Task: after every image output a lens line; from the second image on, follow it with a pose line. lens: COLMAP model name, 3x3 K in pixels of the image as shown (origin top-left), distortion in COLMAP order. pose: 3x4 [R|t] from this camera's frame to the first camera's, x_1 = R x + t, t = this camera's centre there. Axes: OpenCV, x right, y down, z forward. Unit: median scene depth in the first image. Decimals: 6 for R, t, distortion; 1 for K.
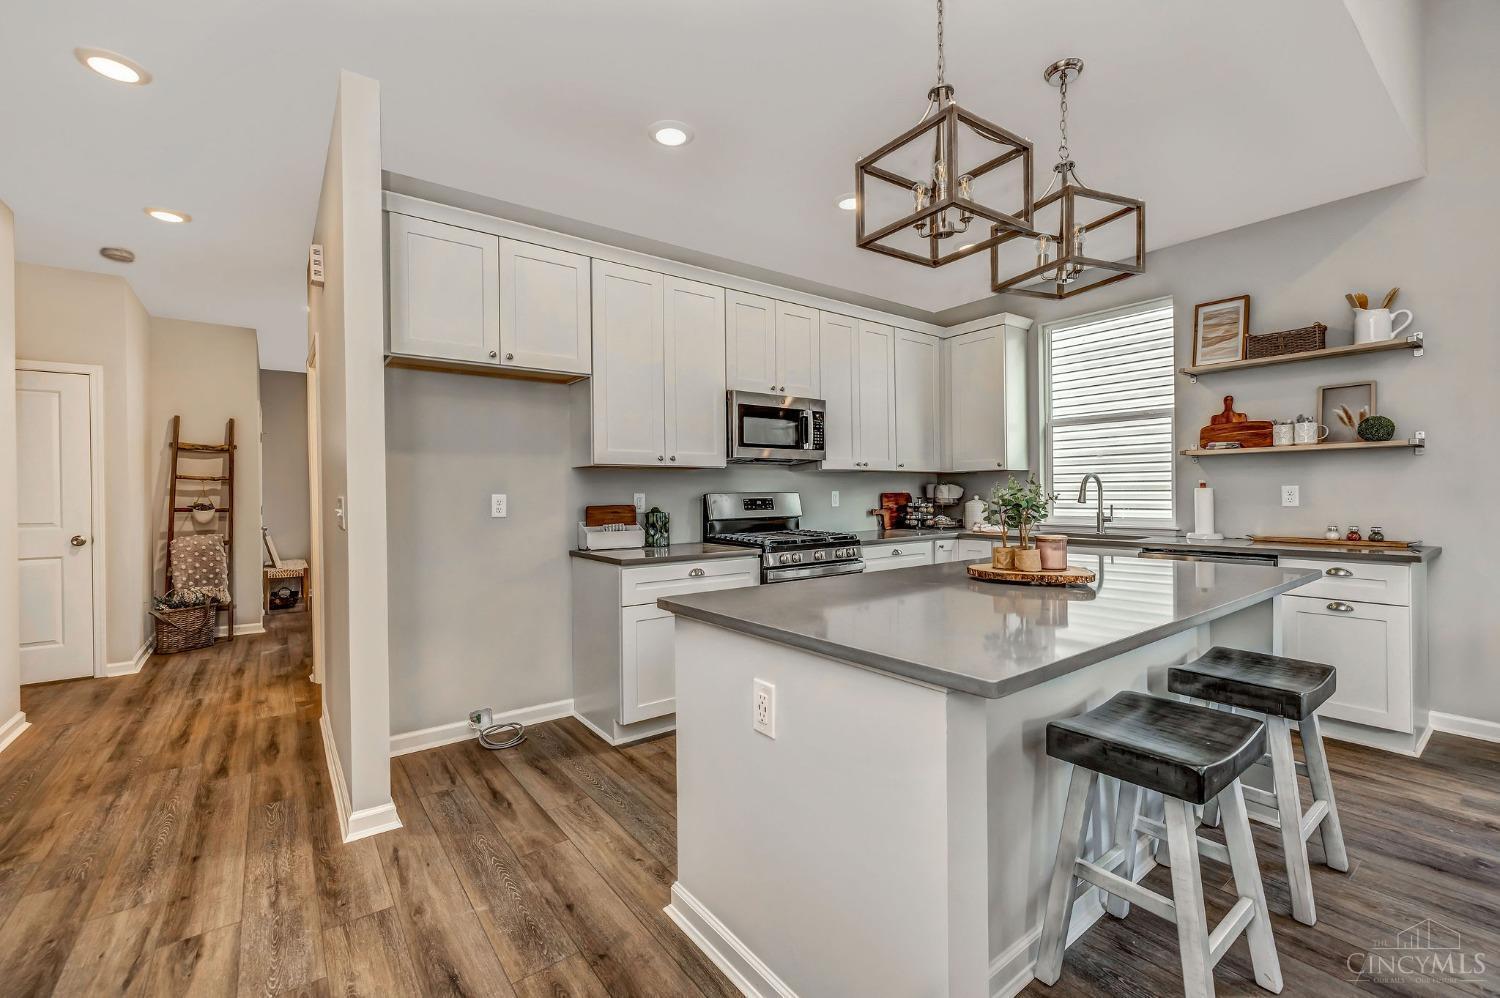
lens RADIAL K [[628.6, 0, 744.5], [0, 628.6, 496.9], [0, 0, 1]] dist [0.000926, 0.000281]
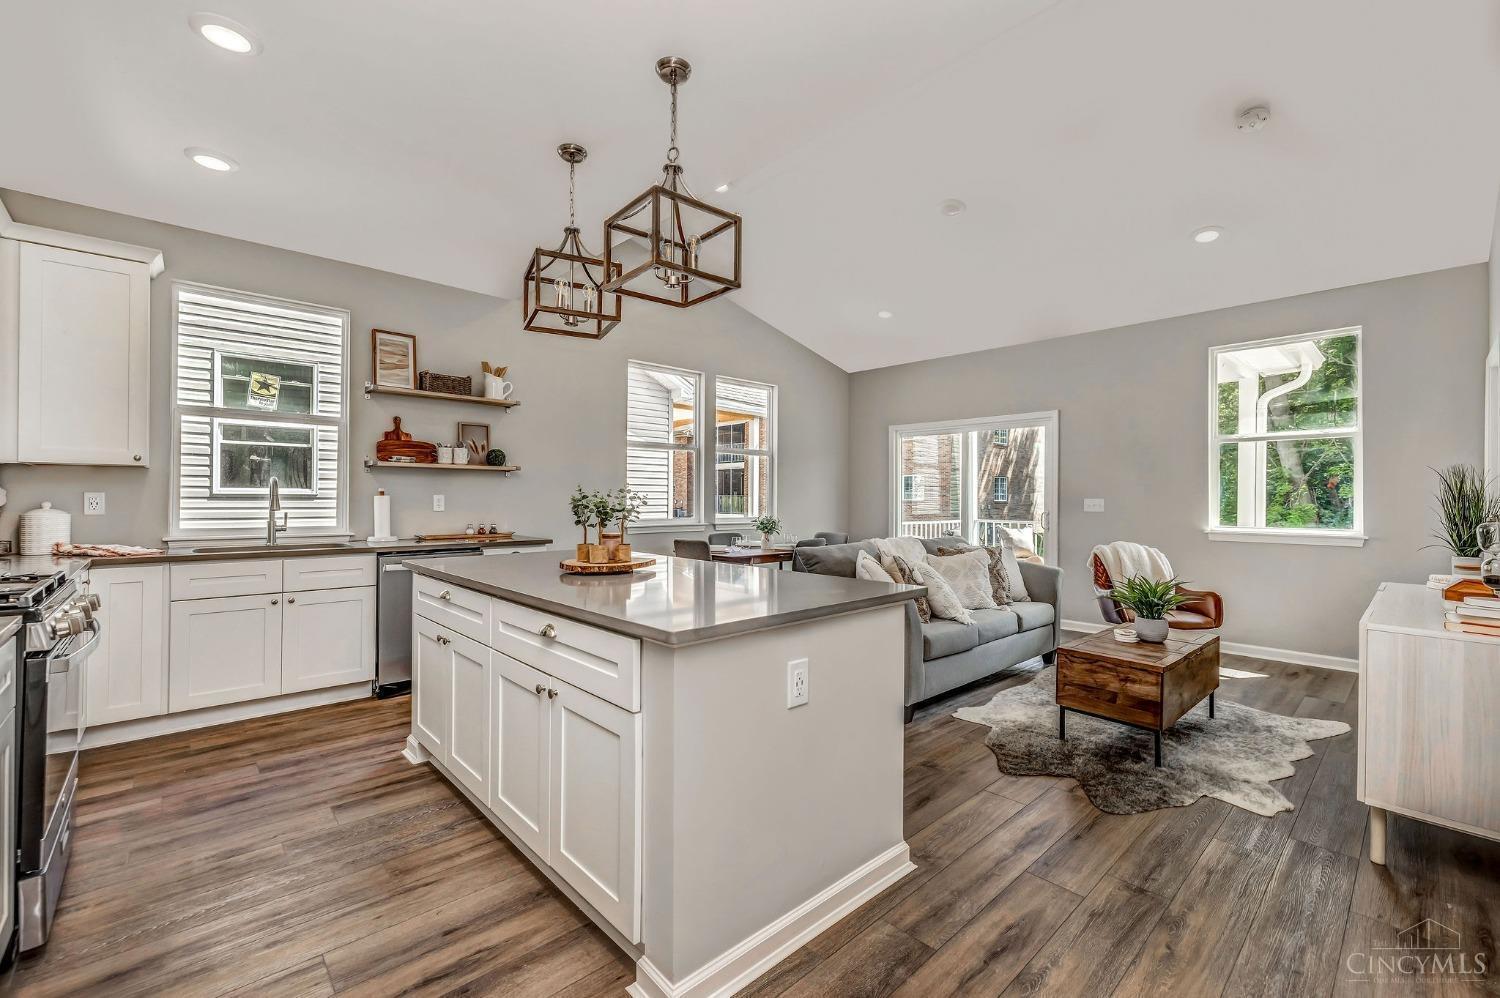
lens RADIAL K [[628.6, 0, 743.3], [0, 628.6, 494.0], [0, 0, 1]] dist [0.000926, 0.000281]
pose [[-0.094507, 0.017973, 0.995362, -0.437260], [0.003118, 0.999837, -0.017758, 0.004203], [-0.995519, 0.001425, -0.094548, 0.471844]]
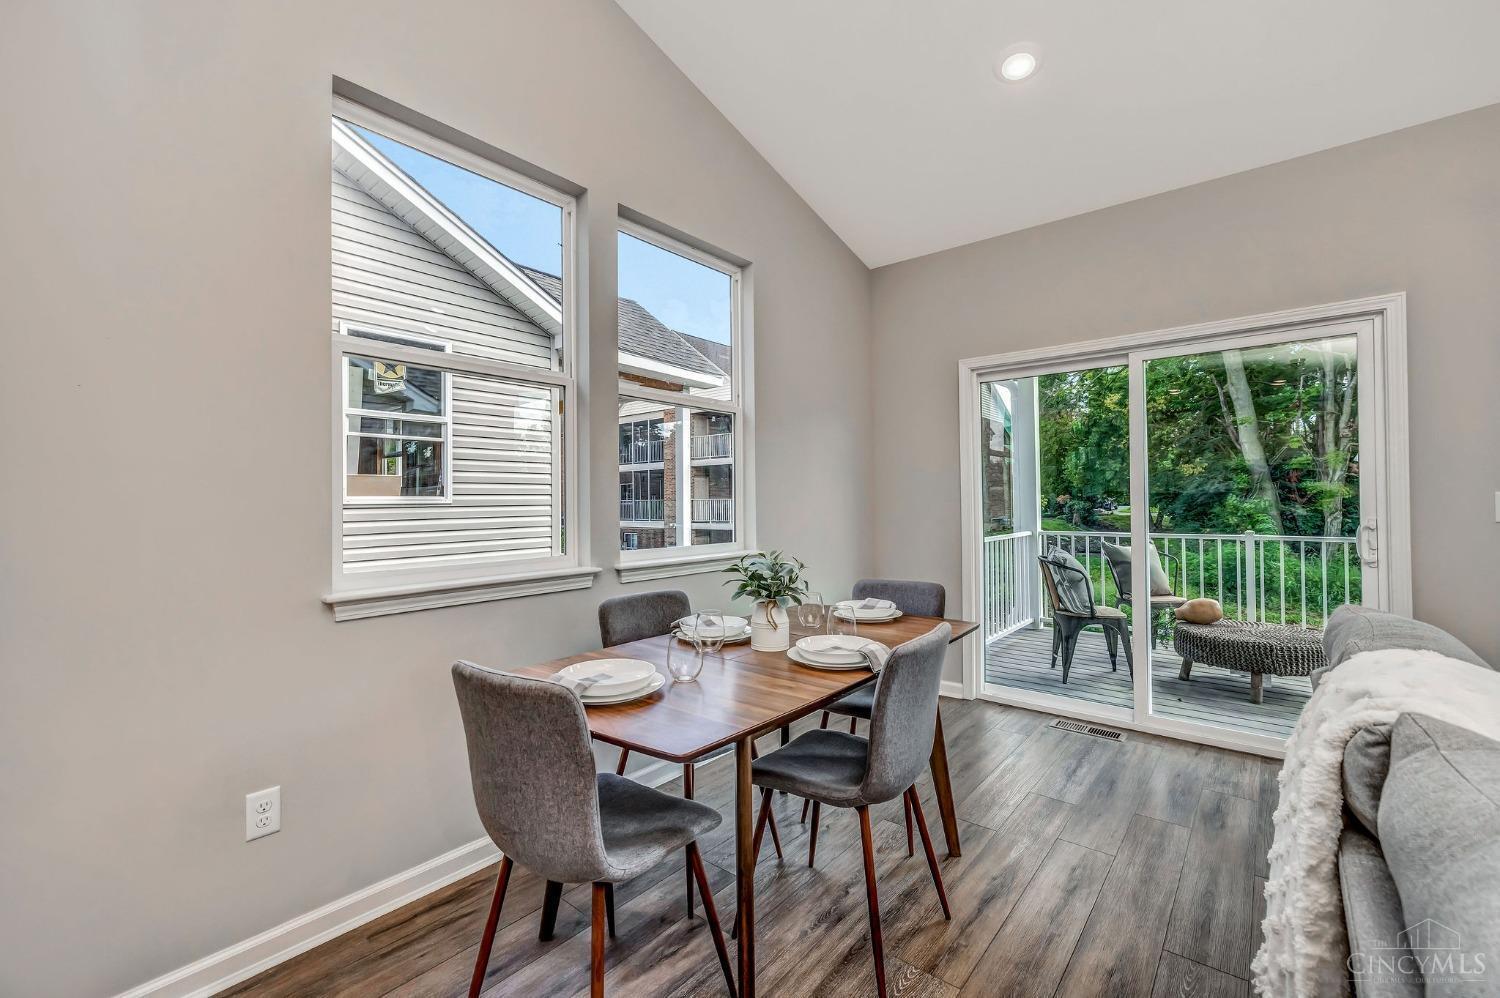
lens RADIAL K [[628.6, 0, 741.0], [0, 628.6, 493.7], [0, 0, 1]] dist [0.000926, 0.000281]
pose [[-0.219820, 0.025748, 0.975200, 0.534752], [0.019486, 0.999568, -0.021999, -0.008127], [-0.975346, 0.014167, -0.220227, 0.409545]]
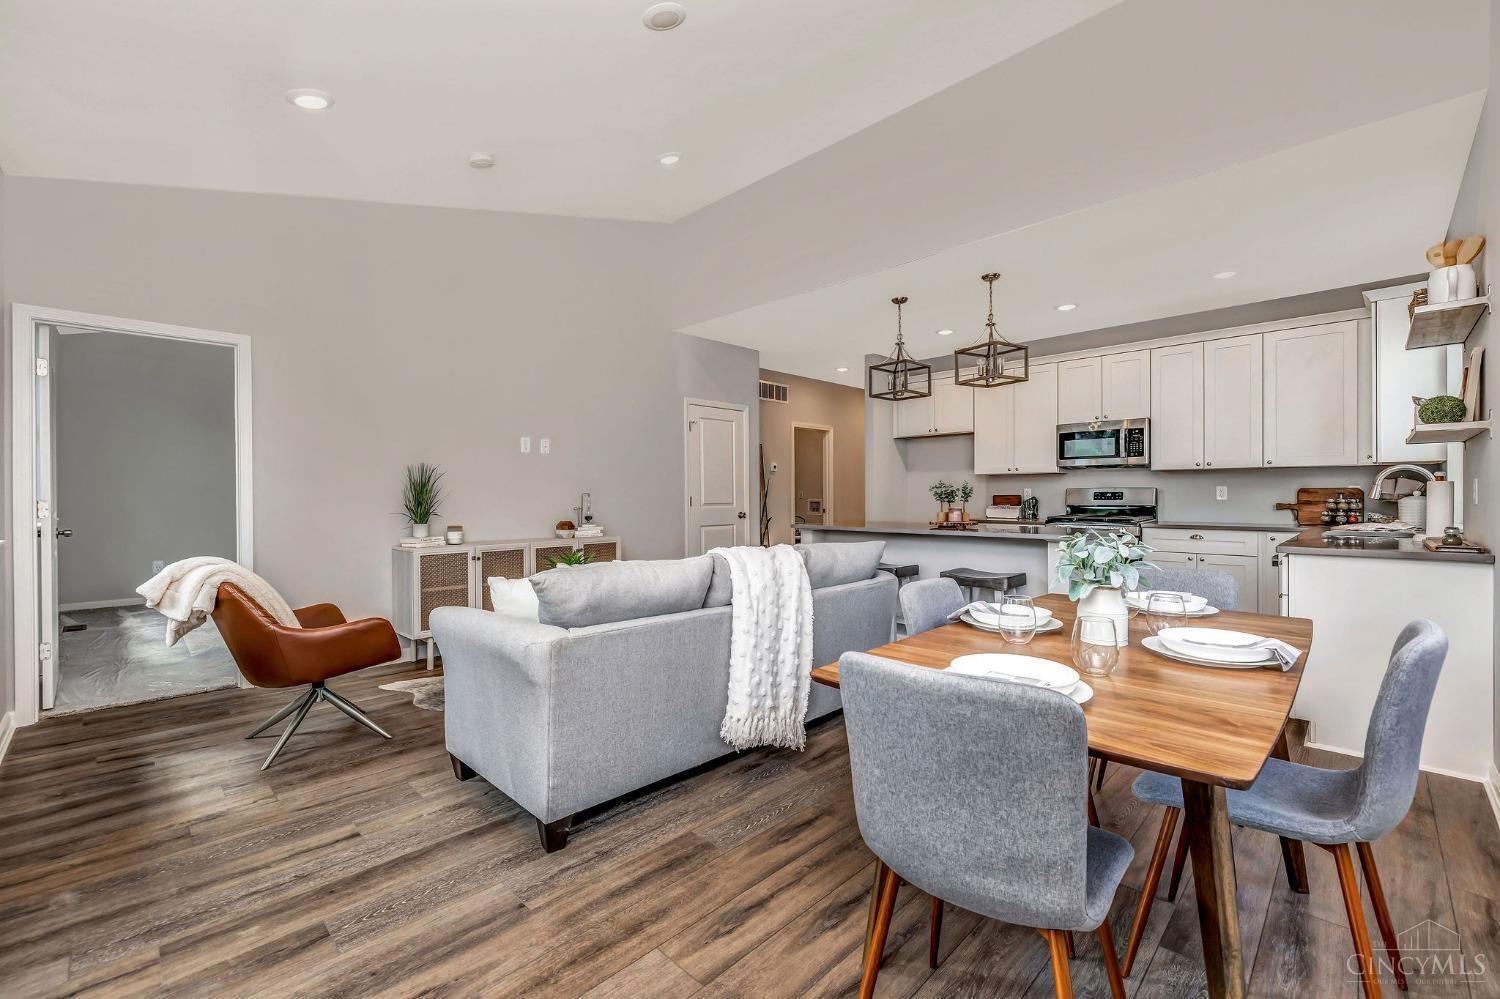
lens RADIAL K [[628.6, 0, 743.2], [0, 628.6, 498.3], [0, 0, 1]] dist [0.000926, 0.000281]
pose [[0.139621, 0.015552, -0.990083, 1.434057], [-0.006280, 0.999870, 0.014820, 0.001044], [0.990185, 0.004149, 0.139700, -0.034986]]
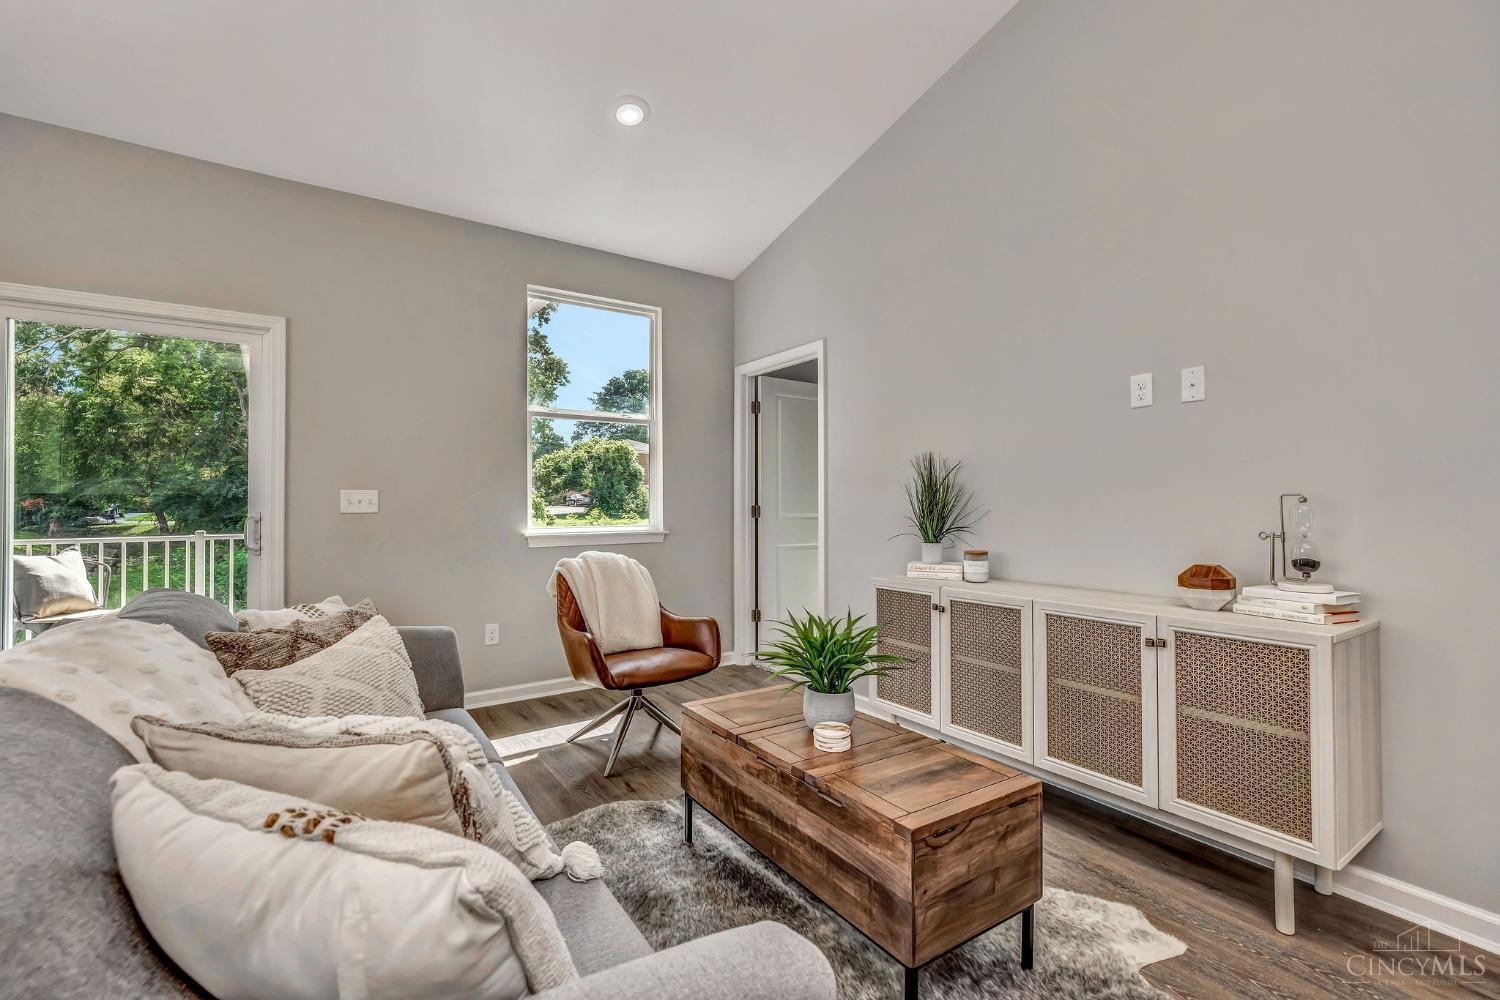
lens RADIAL K [[645.2, 0, 739.4], [0, 645.2, 497.3], [0, 0, 1]] dist [0.004183, -0.000112]
pose [[-0.998264, 0.014469, 0.057095, 0.414736], [0.014415, 0.999895, -0.001355, 0.010015], [-0.057108, -0.000530, -0.998368, 0.340722]]
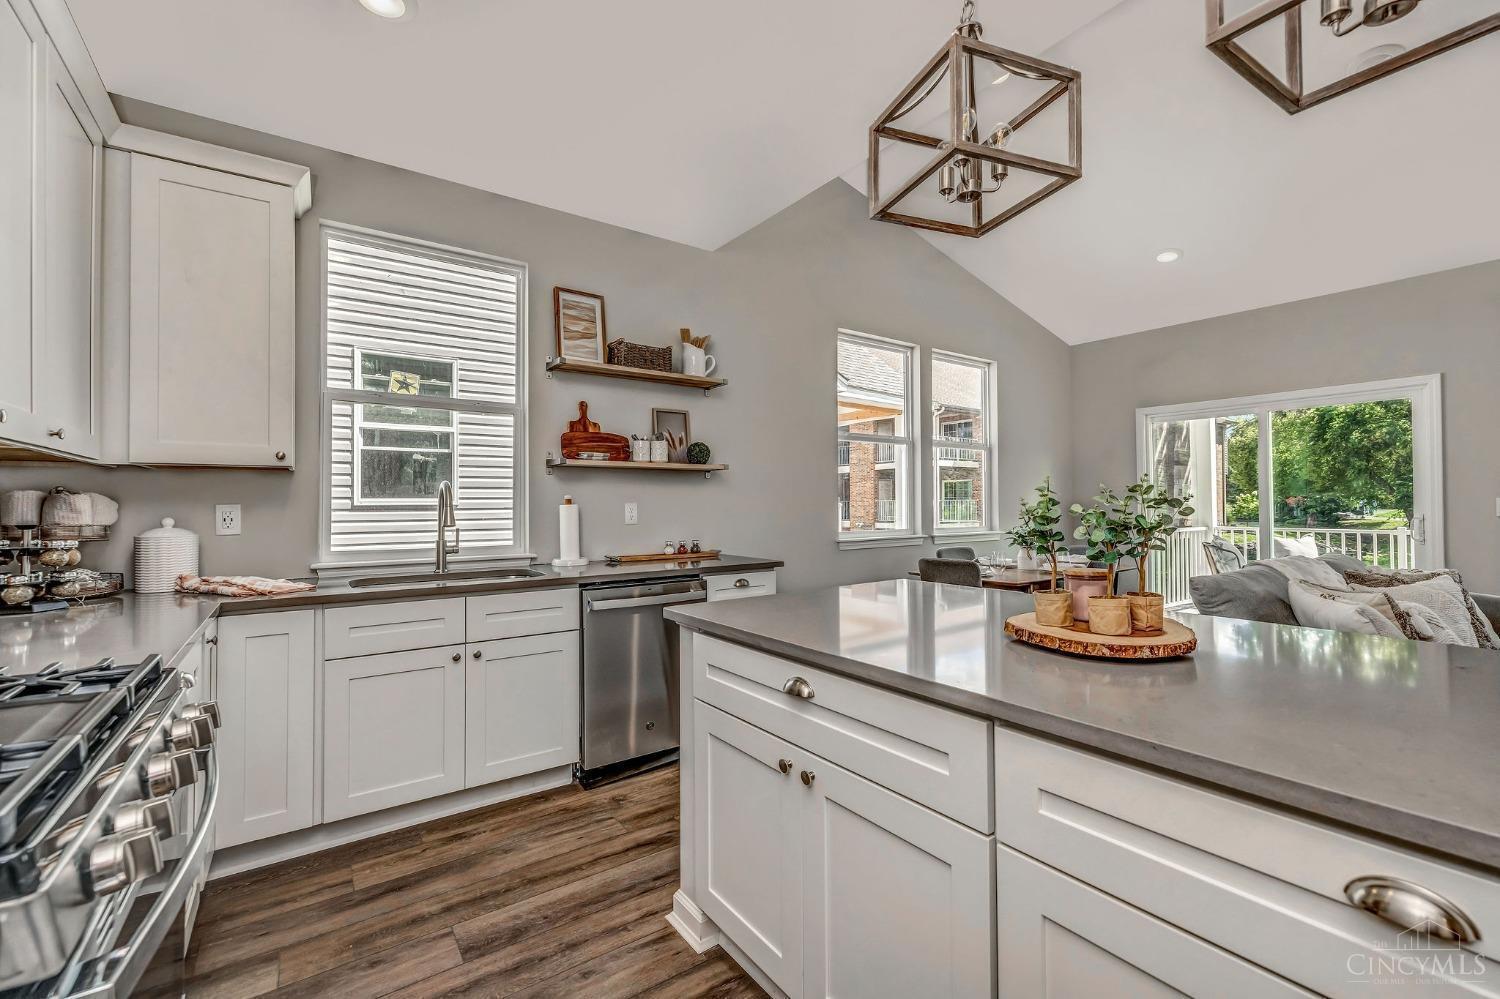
lens RADIAL K [[628.6, 0, 746.3], [0, 628.6, 494.3], [0, 0, 1]] dist [0.000926, 0.000281]
pose [[0.032932, 0.027262, 0.999086, -0.105471], [0.013478, 0.999525, -0.027718, -0.001727], [-0.999367, 0.014379, 0.032549, 0.737630]]
